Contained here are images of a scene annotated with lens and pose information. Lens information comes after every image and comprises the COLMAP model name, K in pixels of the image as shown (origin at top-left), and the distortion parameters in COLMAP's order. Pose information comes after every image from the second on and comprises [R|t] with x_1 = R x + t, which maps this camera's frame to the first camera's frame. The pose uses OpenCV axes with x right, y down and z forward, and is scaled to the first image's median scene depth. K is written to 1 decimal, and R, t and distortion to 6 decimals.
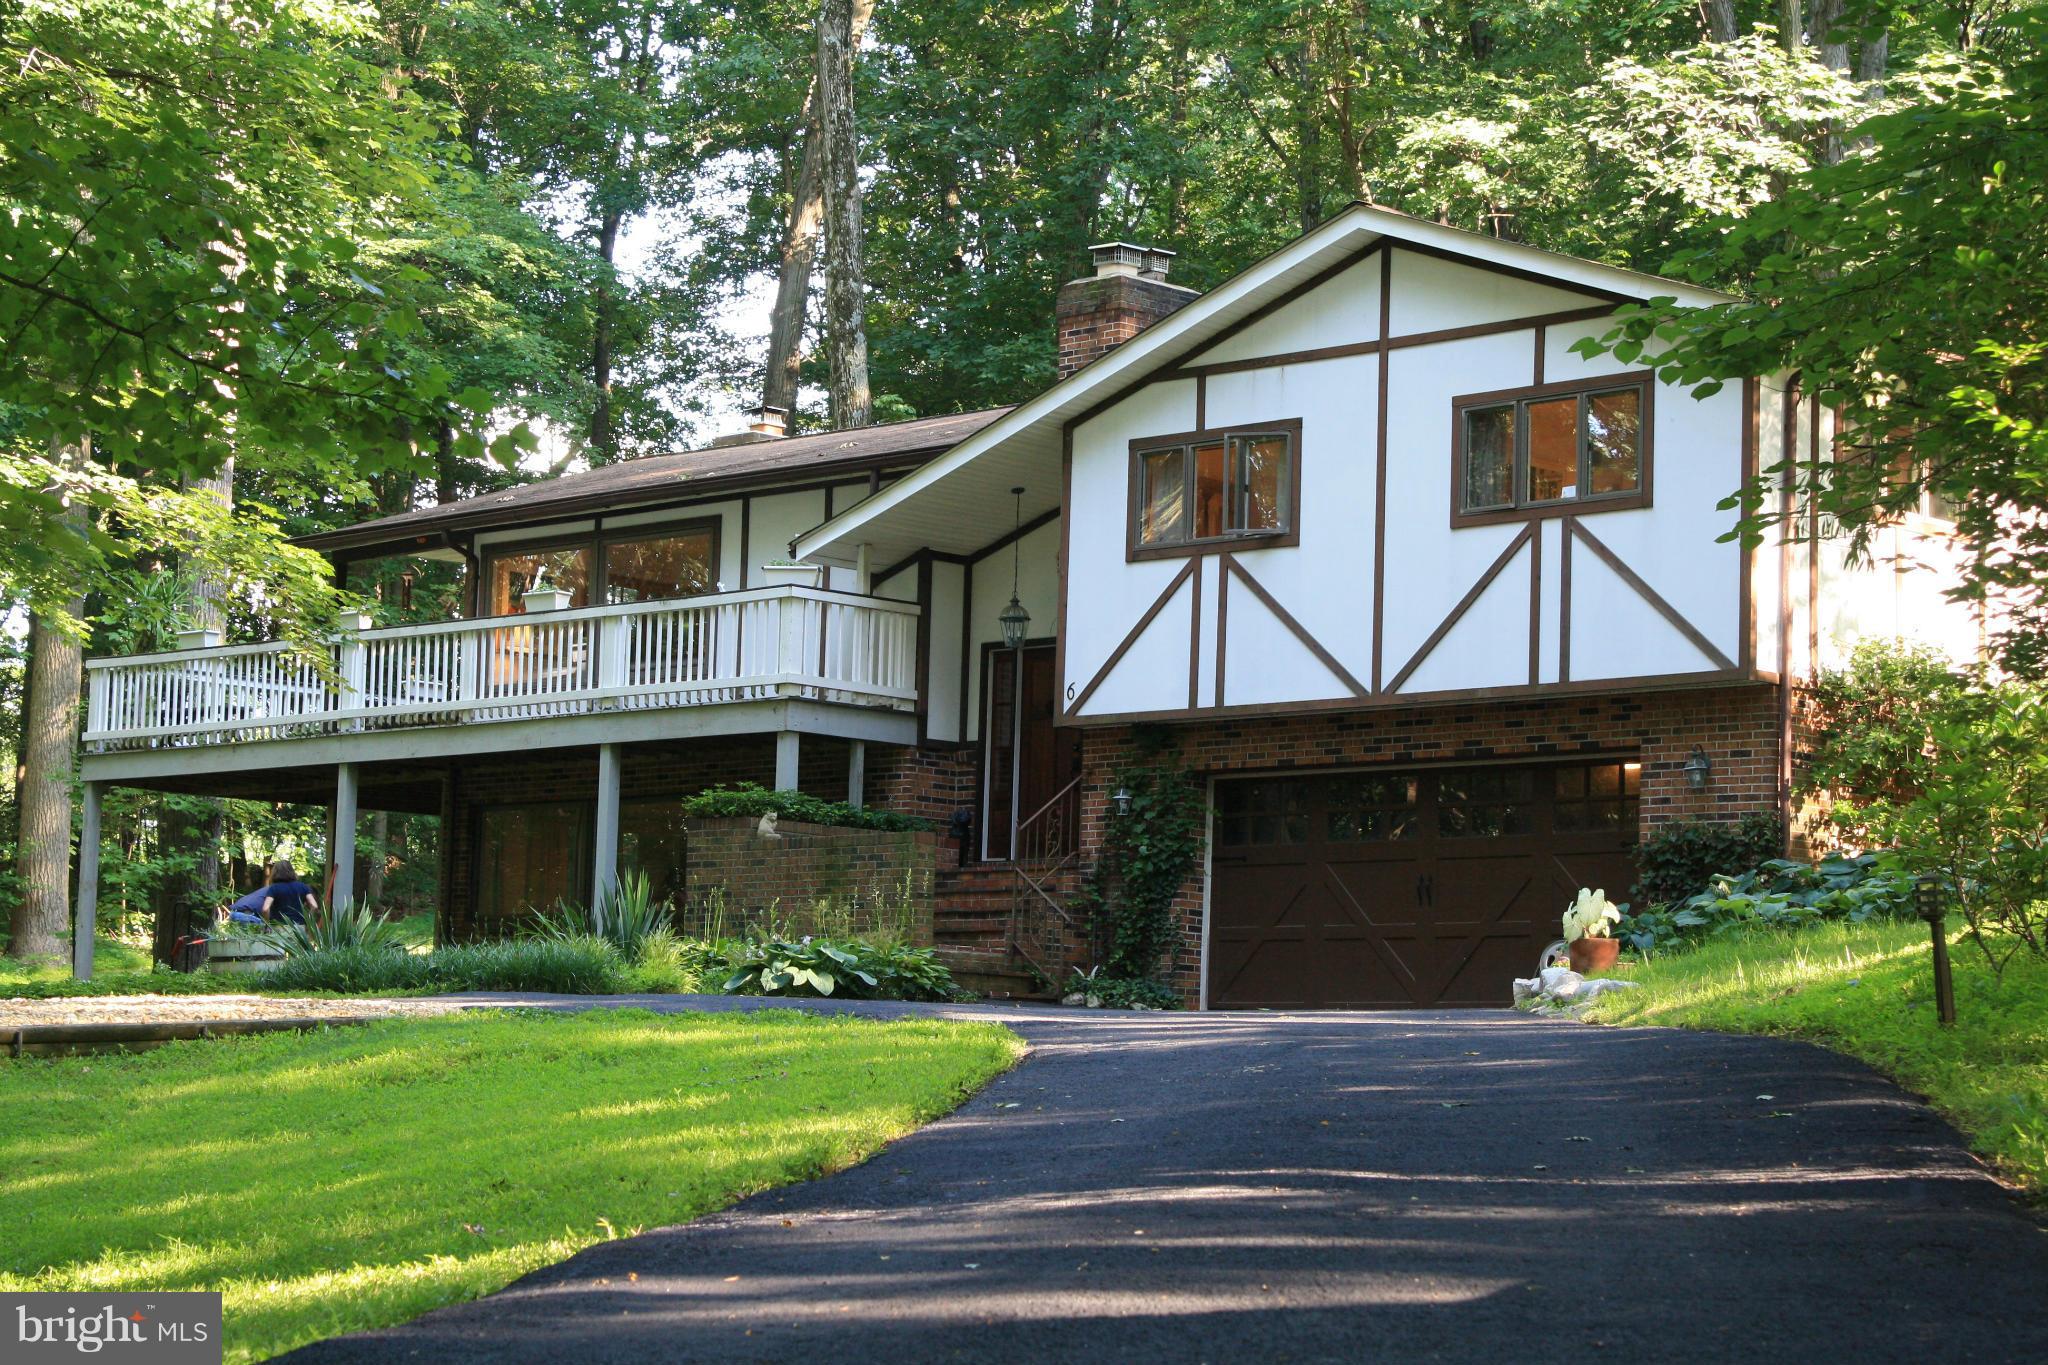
lens RADIAL K [[3815.5, 0, 1024.0], [0, 3815.5, 682.5], [0, 0, 1]] dist [0.141548, -0.007527]
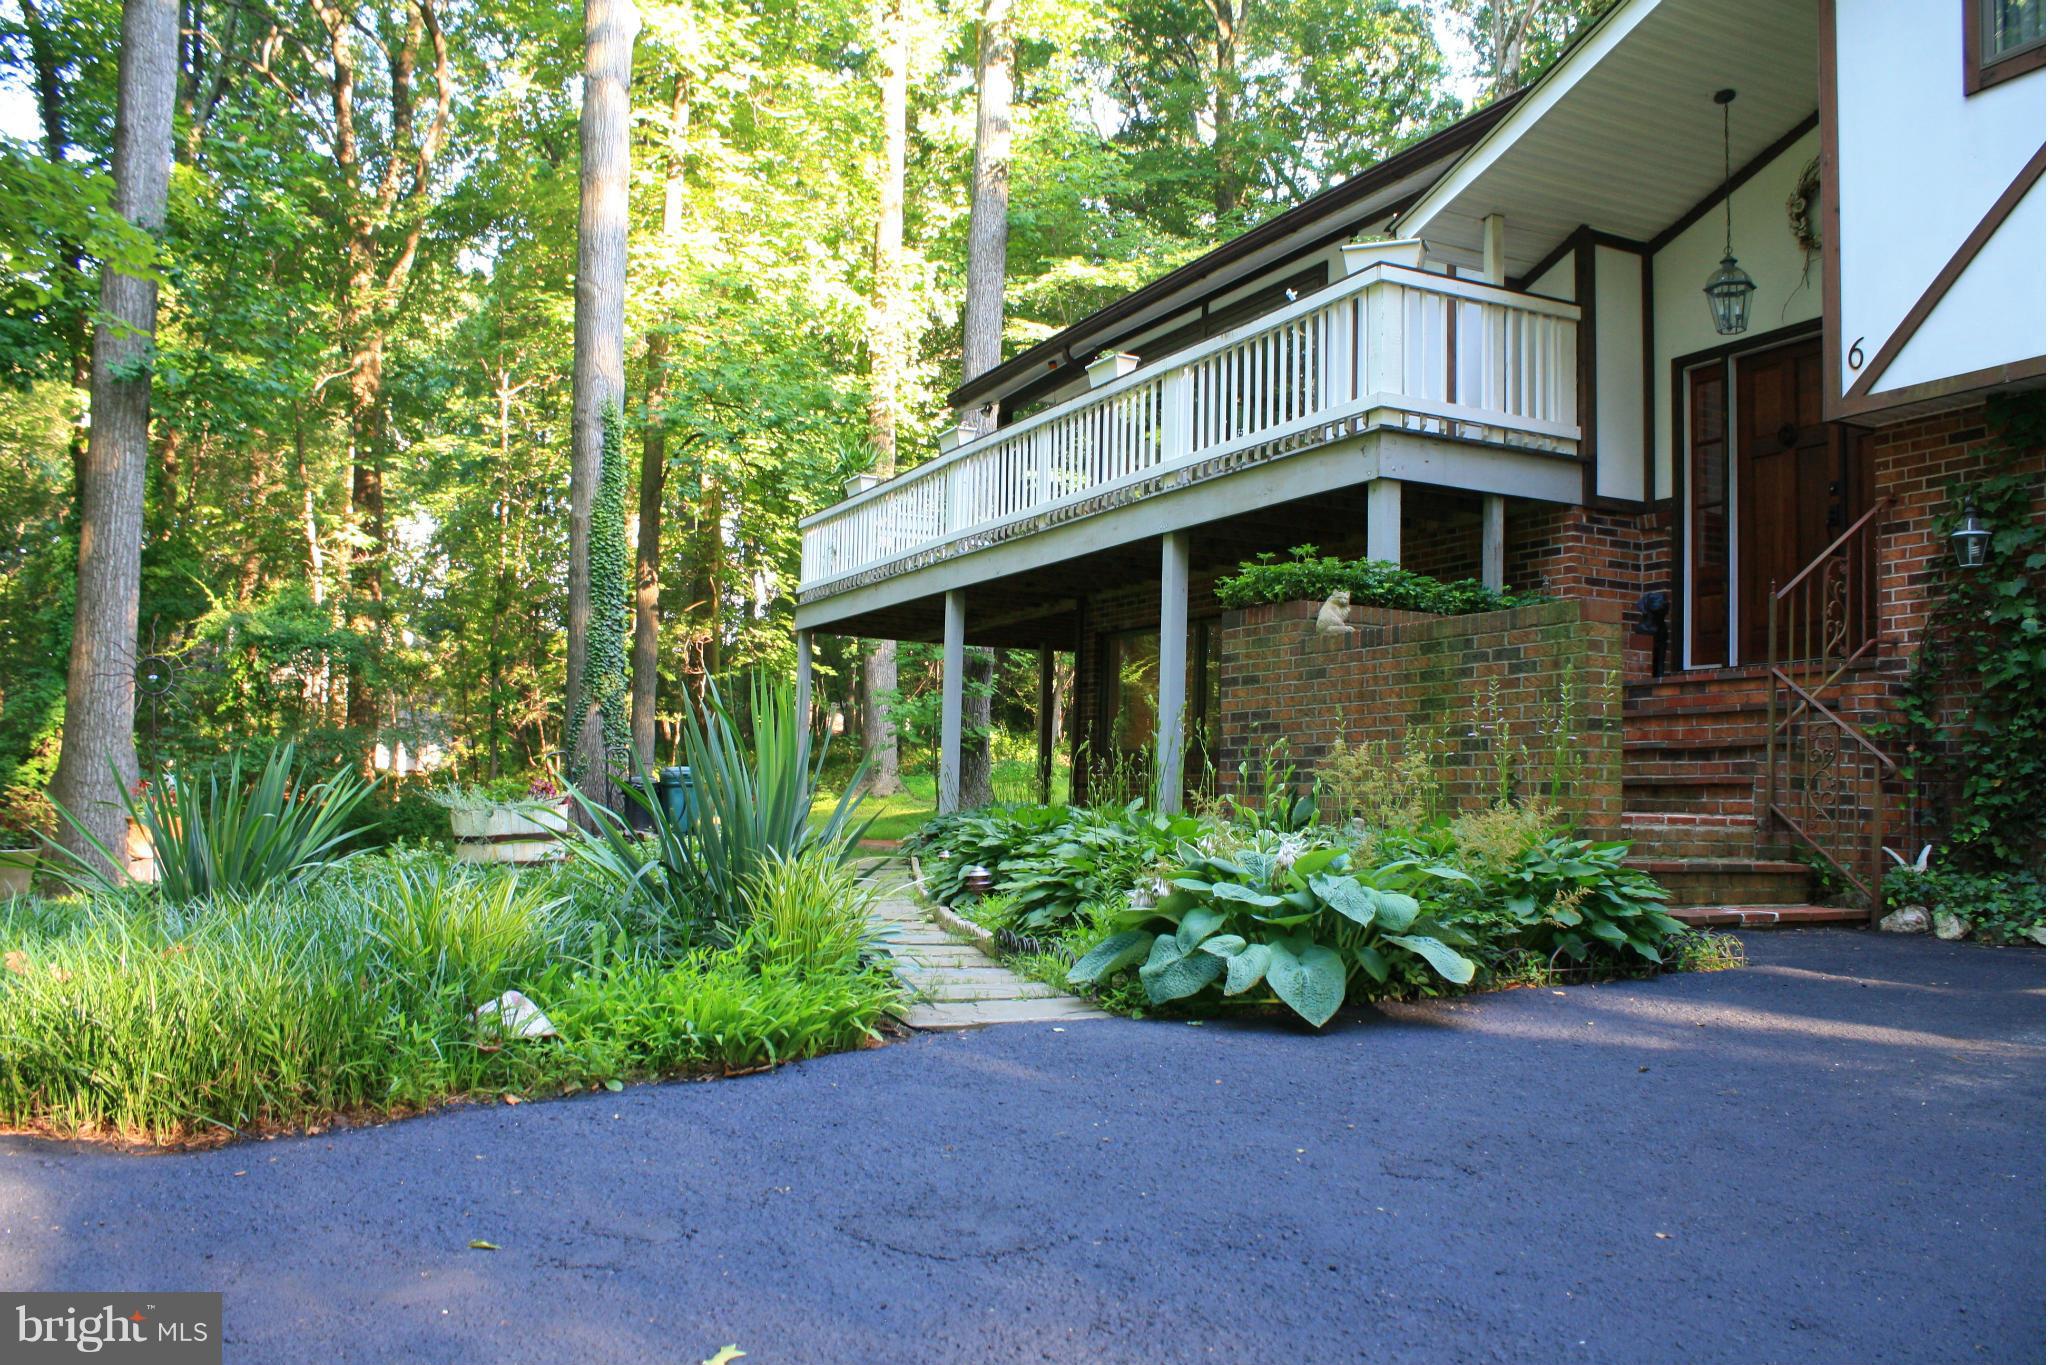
lens RADIAL K [[1854.8, 0, 1024.0], [0, 1854.8, 682.5], [0, 0, 1]] dist [-0.185292, 0.233620]
pose [[0.945630, -0.025882, -0.324214, -0.017851], [0.036637, 0.998961, 0.027114, 0.036557], [0.323176, -0.037518, 0.945595, 0.666151]]
